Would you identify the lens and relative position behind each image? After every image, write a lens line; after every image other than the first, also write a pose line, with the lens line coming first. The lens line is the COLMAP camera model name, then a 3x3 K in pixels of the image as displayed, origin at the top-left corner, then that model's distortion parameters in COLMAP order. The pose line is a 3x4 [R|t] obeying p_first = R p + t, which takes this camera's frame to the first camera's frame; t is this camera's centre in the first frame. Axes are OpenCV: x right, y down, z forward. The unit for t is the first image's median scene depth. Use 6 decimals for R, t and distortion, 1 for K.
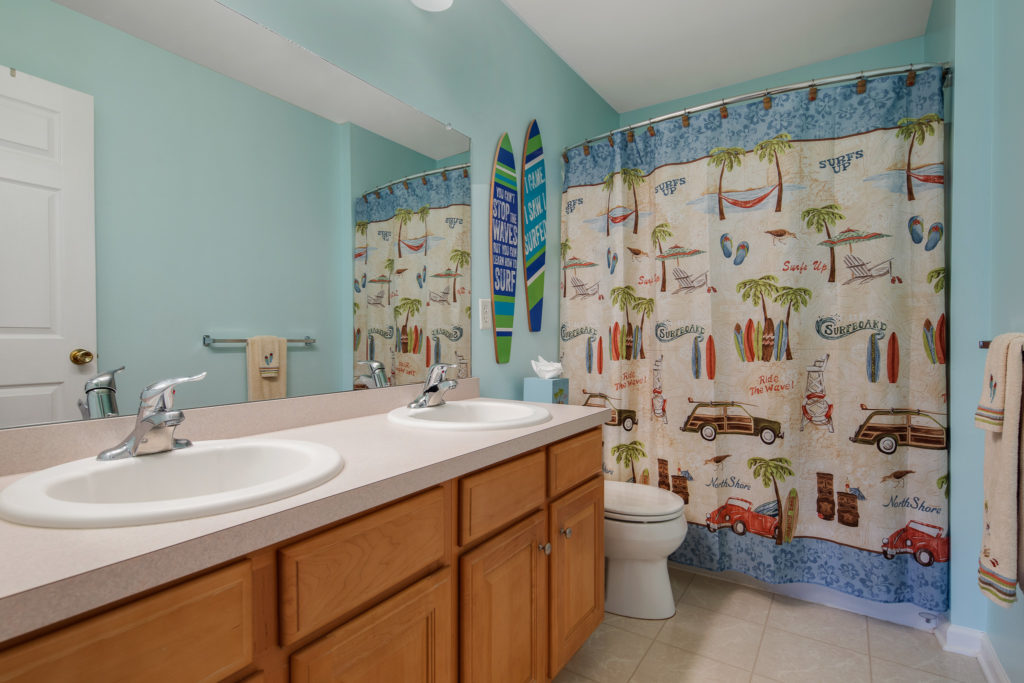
lens RADIAL K [[500.6, 0, 511.9], [0, 500.6, 342.4], [0, 0, 1]] dist [-0.006065, -0.000713]
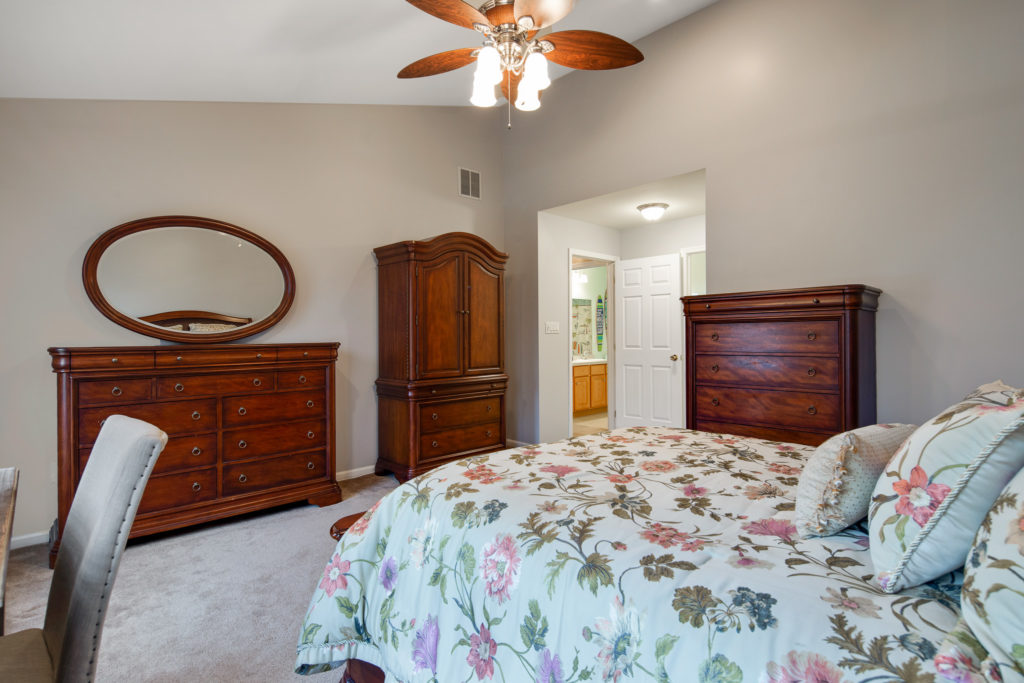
lens RADIAL K [[500.6, 0, 512.7], [0, 500.6, 338.3], [0, 0, 1]] dist [-0.006065, -0.000713]
pose [[0.972301, -0.007063, -0.233625, 0.239942], [0.006403, 0.999973, -0.003584, -0.053197], [0.233644, 0.001989, 0.972320, -3.038572]]
